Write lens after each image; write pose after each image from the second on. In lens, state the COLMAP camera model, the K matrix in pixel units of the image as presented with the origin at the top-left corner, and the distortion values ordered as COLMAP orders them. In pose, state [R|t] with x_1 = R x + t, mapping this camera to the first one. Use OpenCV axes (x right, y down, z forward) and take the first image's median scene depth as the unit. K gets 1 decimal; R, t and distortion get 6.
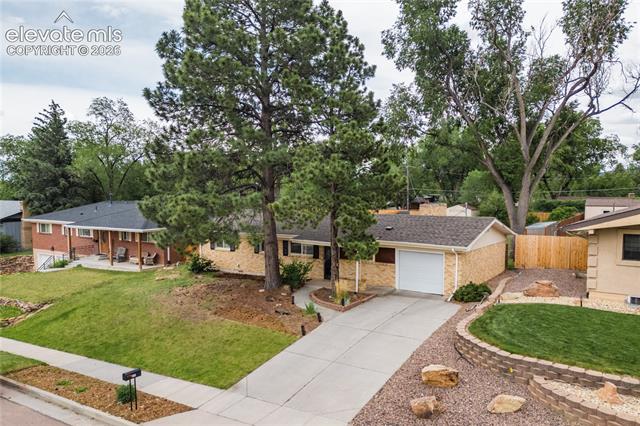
lens RADIAL K [[436.0, 0, 320.0], [0, 436.0, 213.0], [0, 0, 1]] dist [0.047458, -0.004209]
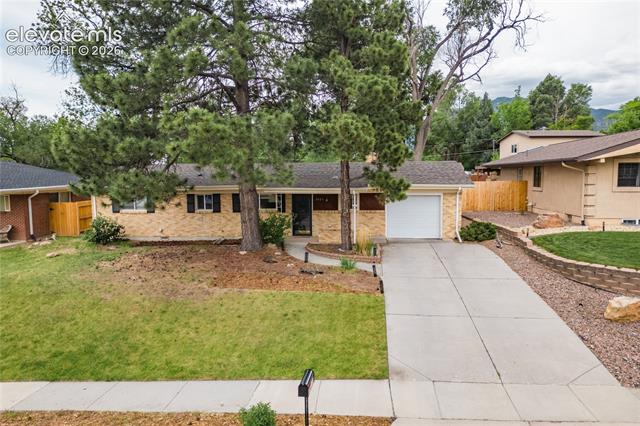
lens RADIAL K [[422.6, 0, 320.6], [0, 422.6, 197.8], [0, 0, 1]] dist [0.041087, -0.002209]
pose [[0.908081, -0.035472, 0.417290, -0.413454], [0.025904, 0.999256, 0.028572, 0.082513], [-0.417993, -0.015136, 0.908324, 0.347590]]
